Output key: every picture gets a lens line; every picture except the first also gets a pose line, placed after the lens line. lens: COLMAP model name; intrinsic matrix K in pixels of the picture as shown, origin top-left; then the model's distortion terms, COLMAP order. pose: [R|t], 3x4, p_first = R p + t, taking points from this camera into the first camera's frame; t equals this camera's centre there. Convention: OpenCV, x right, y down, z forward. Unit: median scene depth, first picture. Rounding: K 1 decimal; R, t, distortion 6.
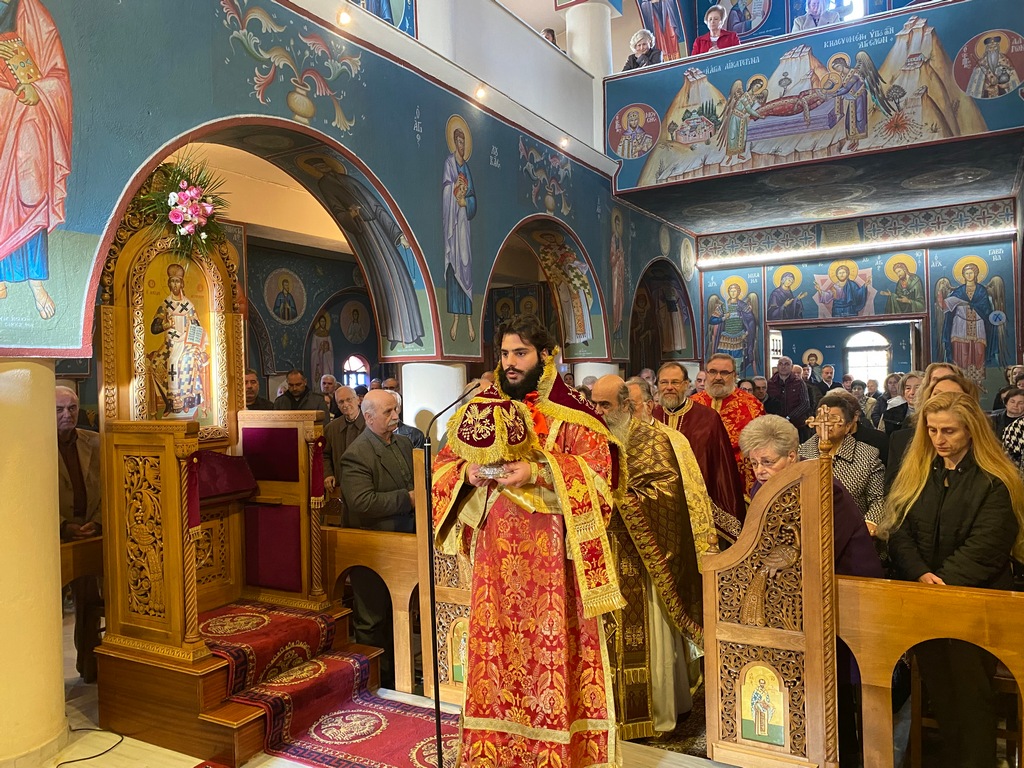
lens RADIAL K [[774.4, 0, 501.6], [0, 774.4, 381.9], [0, 0, 1]] dist [0.012436, -0.026175]
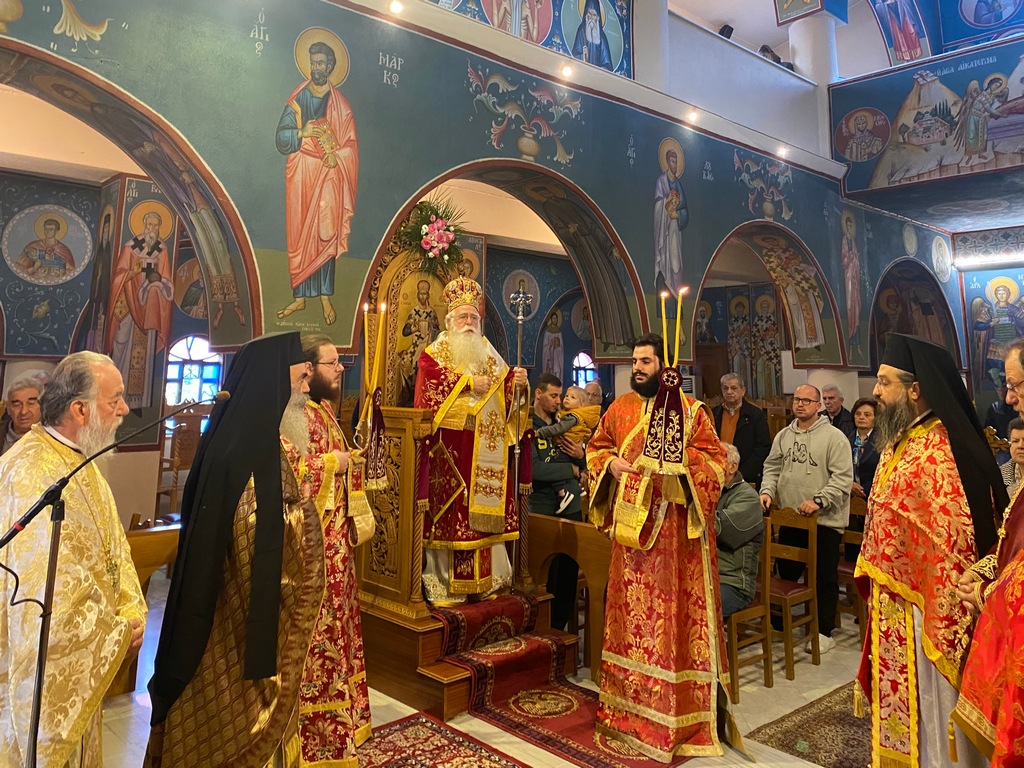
lens RADIAL K [[815.0, 0, 510.0], [0, 815.0, 224.3], [0, 0, 1]] dist [0.017252, -0.004932]
pose [[0.956832, -0.014297, -0.290288, 0.052599], [-0.039623, 0.983047, -0.179020, -0.005997], [0.287926, 0.182795, 0.940045, -0.116176]]
